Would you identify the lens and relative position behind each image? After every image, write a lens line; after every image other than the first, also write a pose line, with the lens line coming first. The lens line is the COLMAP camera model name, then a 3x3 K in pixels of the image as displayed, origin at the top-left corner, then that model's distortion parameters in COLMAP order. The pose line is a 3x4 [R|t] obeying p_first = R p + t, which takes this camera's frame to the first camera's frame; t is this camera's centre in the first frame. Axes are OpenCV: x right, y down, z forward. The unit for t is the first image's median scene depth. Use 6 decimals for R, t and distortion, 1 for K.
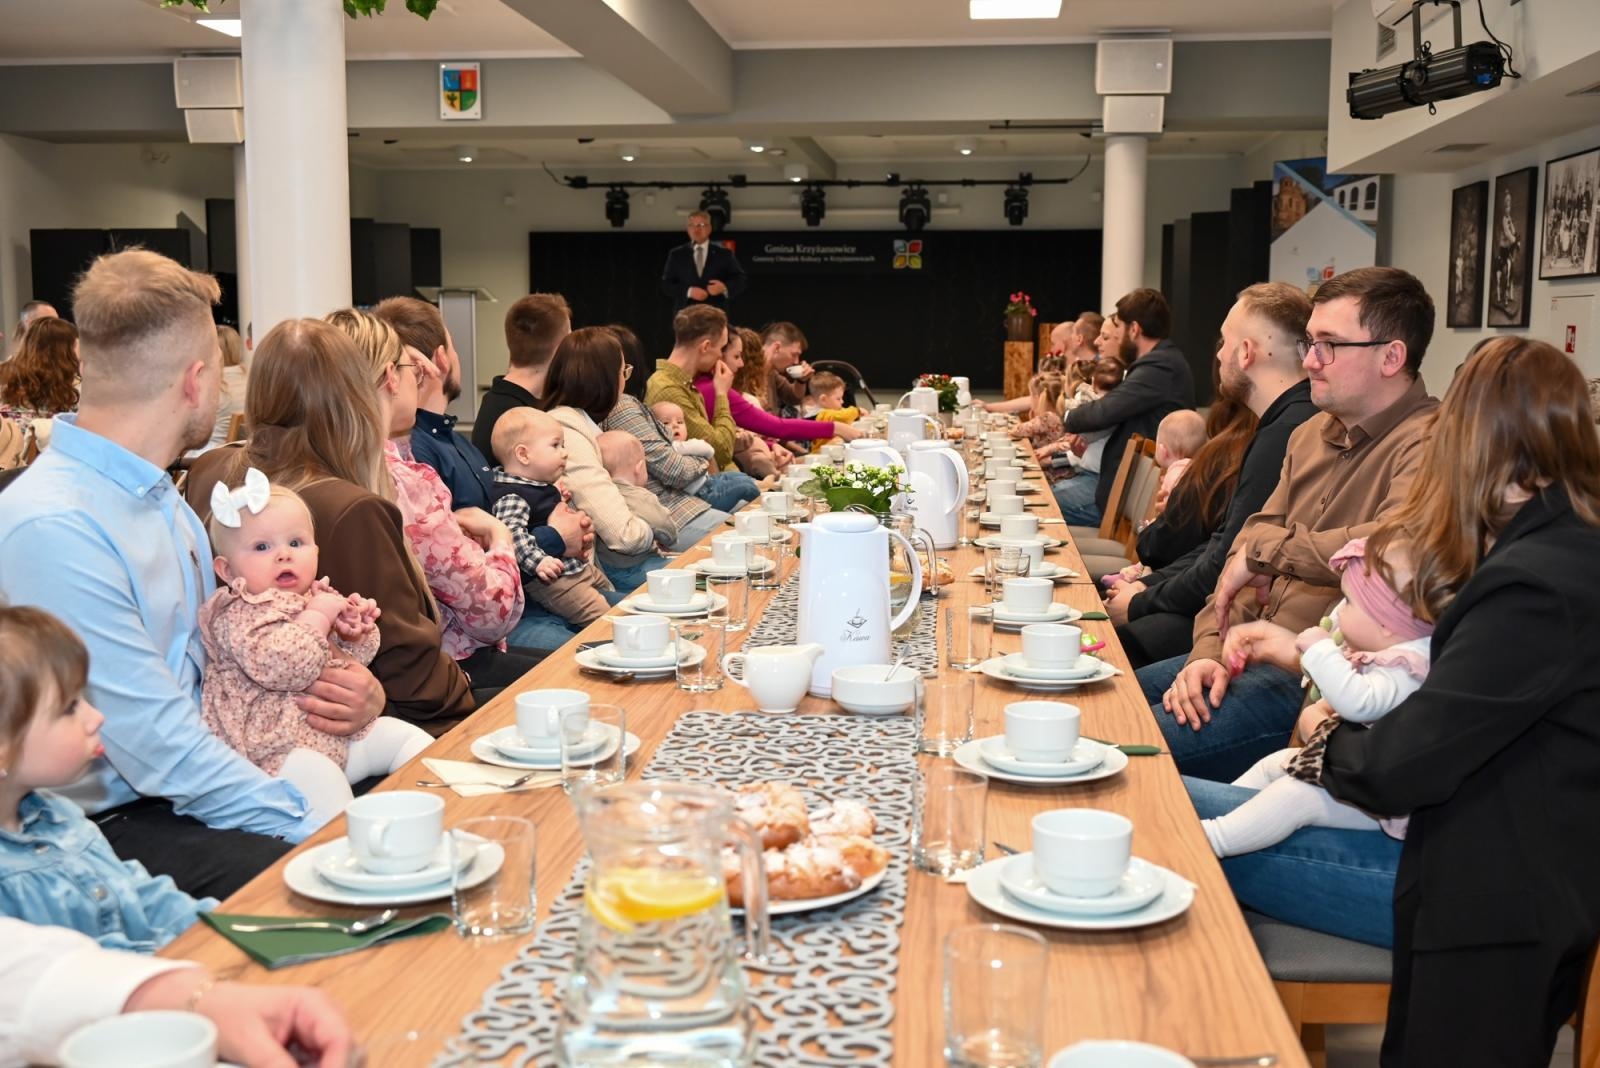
lens RADIAL K [[1708.3, 0, 800.0], [0, 1708.3, 534.0], [0, 0, 1]] dist [0.025110, -0.000161]
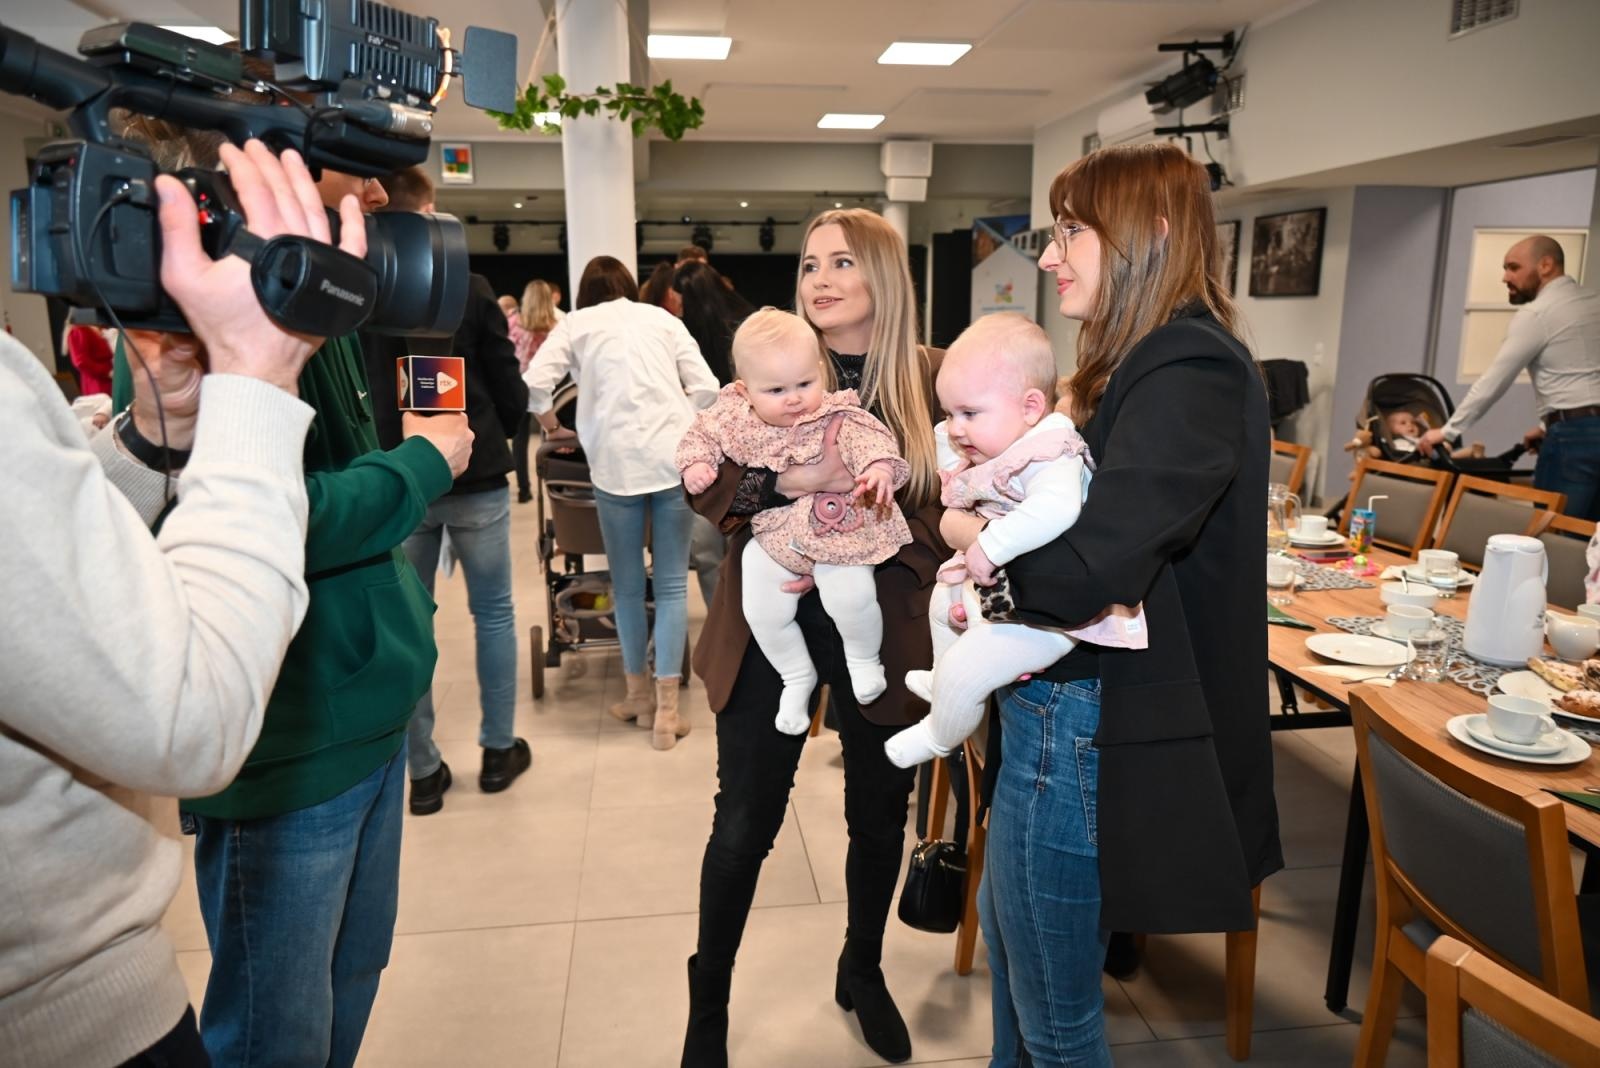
lens RADIAL K [[1086.7, 0, 800.0], [0, 1086.7, 534.0], [0, 0, 1]] dist [0.002123, 0.003357]
pose [[0.970609, -0.057001, 0.233812, -0.145630], [0.036967, 0.995328, 0.089191, -0.016289], [-0.237804, -0.077926, 0.968182, 0.011489]]
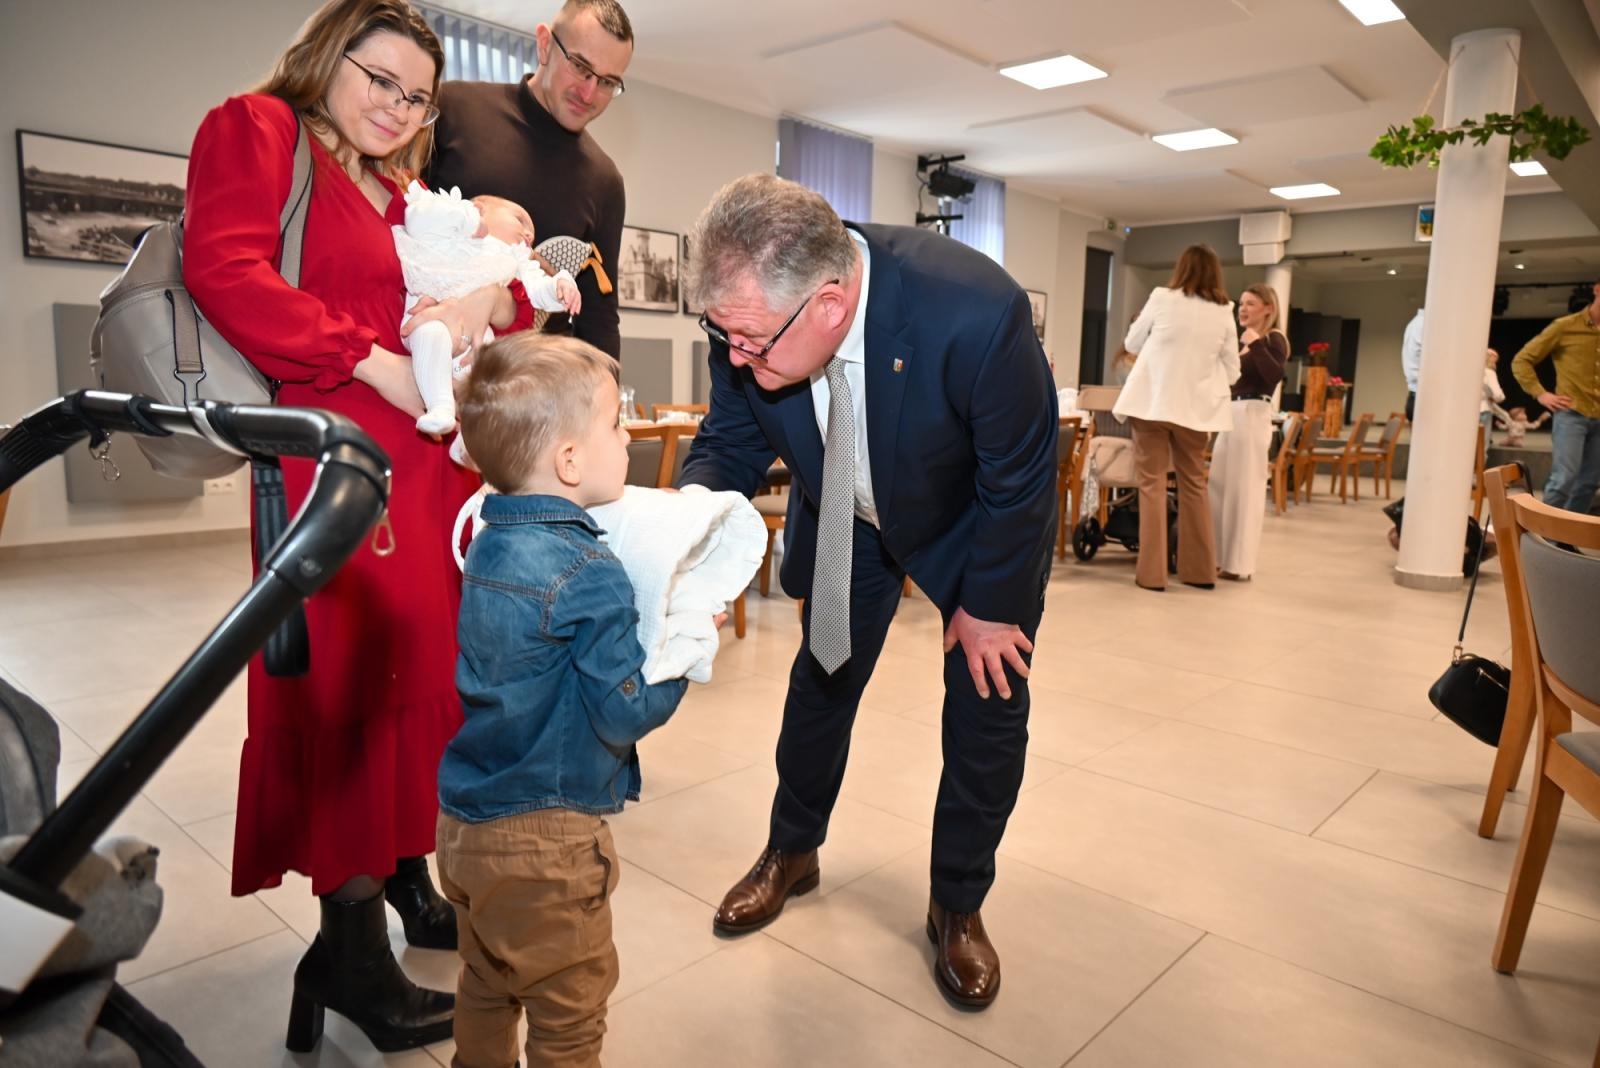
lens RADIAL K [[1048.8, 0, 800.0], [0, 1048.8, 534.0], [0, 0, 1]] dist [-0.001603, -0.003567]
pose [[0.806056, 0.102859, -0.582833, -0.076375], [-0.094563, 0.994513, 0.044732, 0.031488], [0.584236, 0.019058, 0.811360, -0.090529]]
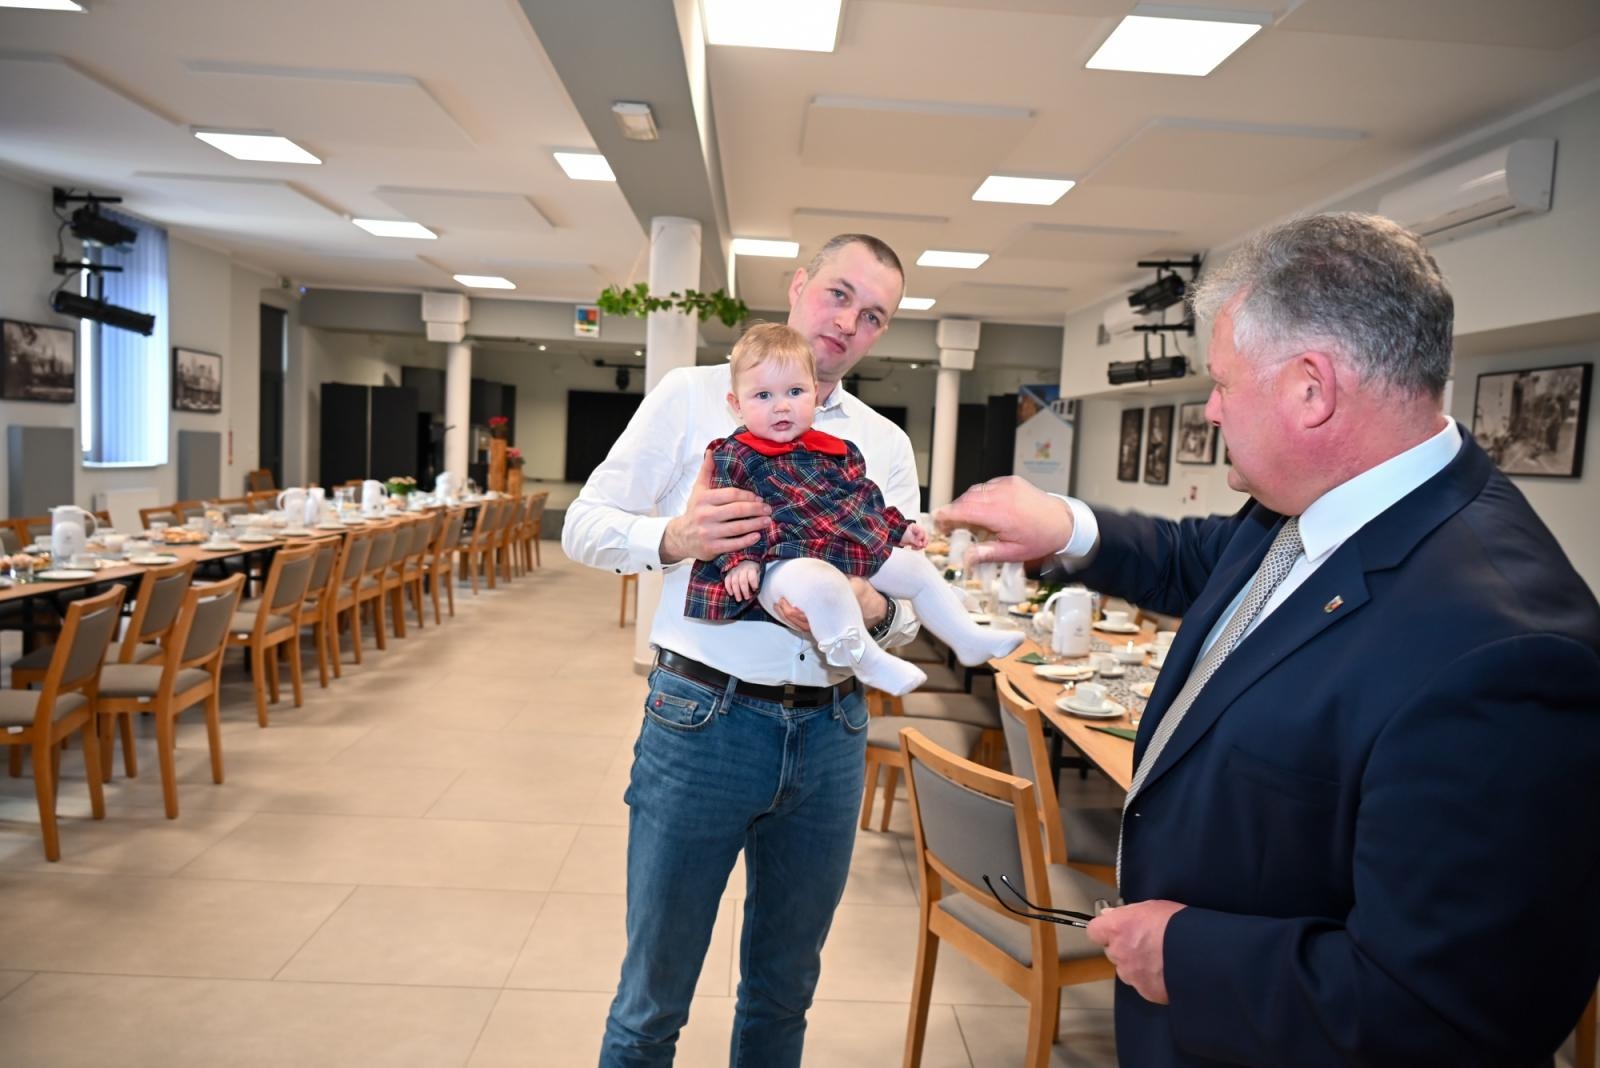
lens RADIAL K [[1048.8, 0, 800.0], [0, 1048.8, 534.0], [0, 0, 1]] dist [-0.001603, -0.003567]
pose [[0.988539, 0.036494, 0.146488, -0.127799], [-0.031412, 0.998827, -0.036859, -0.003214], [-0.147661, 0.031835, 0.988525, -0.103654]]
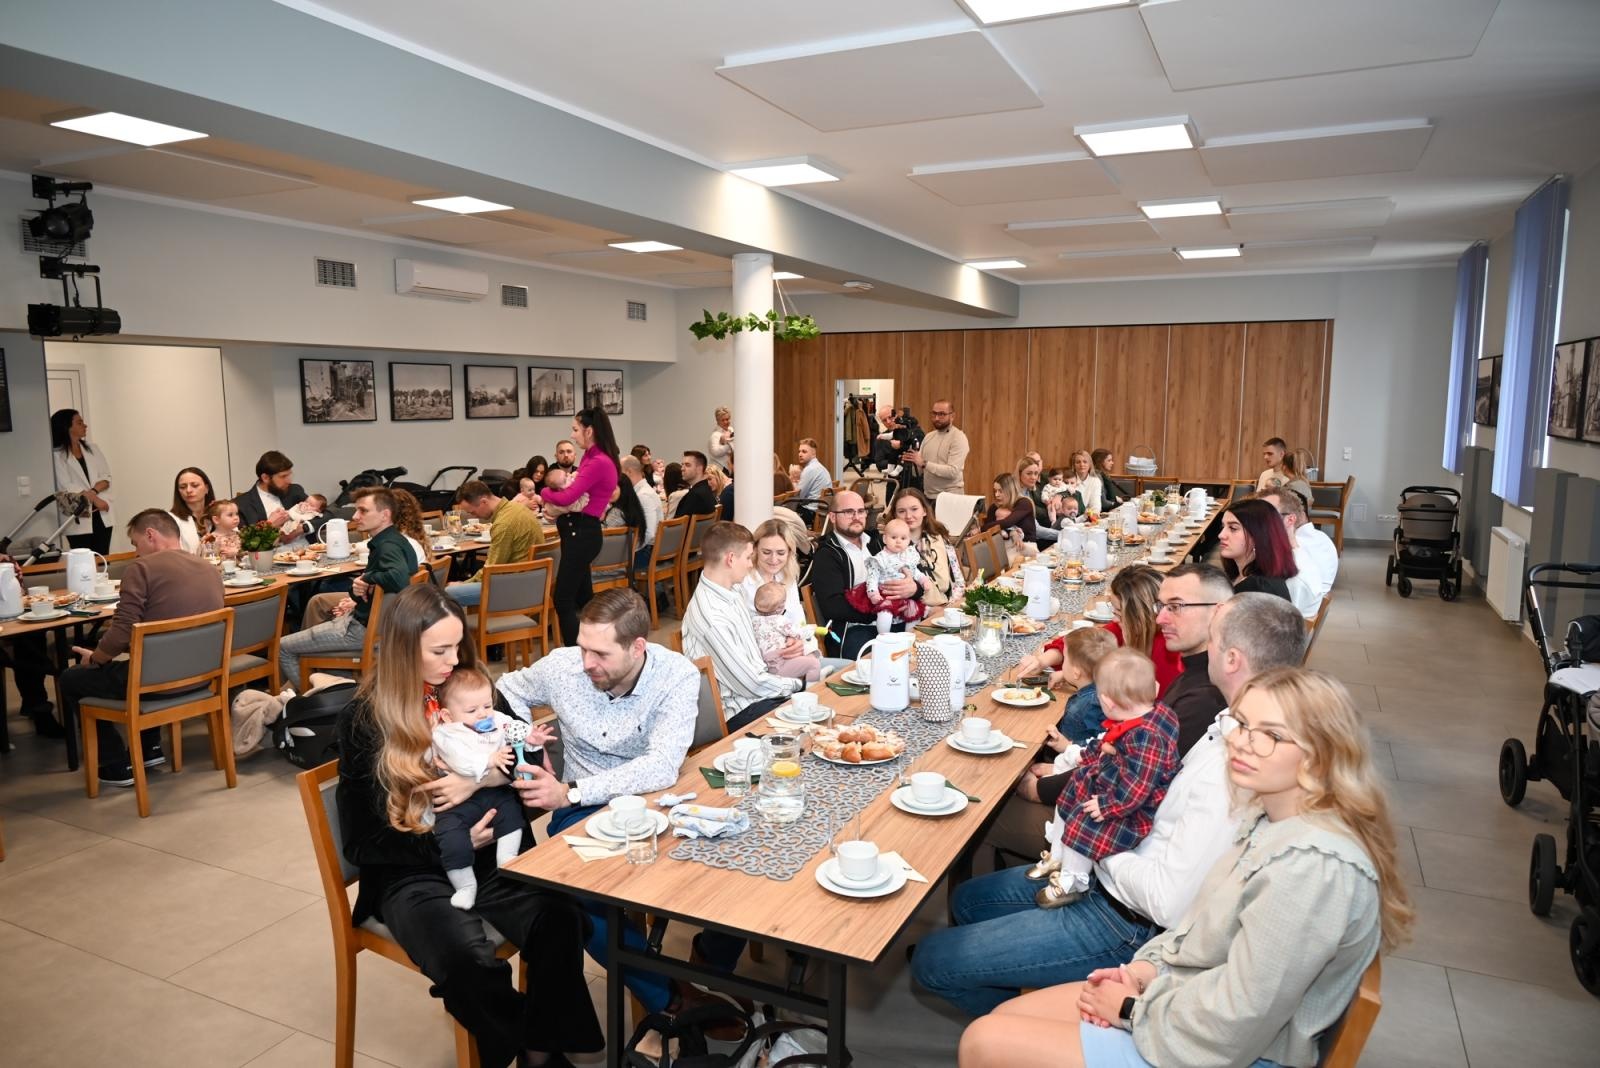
lens RADIAL K [[1048.8, 0, 800.0], [0, 1048.8, 534.0], [0, 0, 1]] dist [-0.001603, -0.003567]
pose [[-0.944028, -0.044720, 0.326821, -0.343971], [0.037930, 0.969480, 0.242218, -0.155812], [-0.327678, 0.241057, -0.913520, 0.958134]]
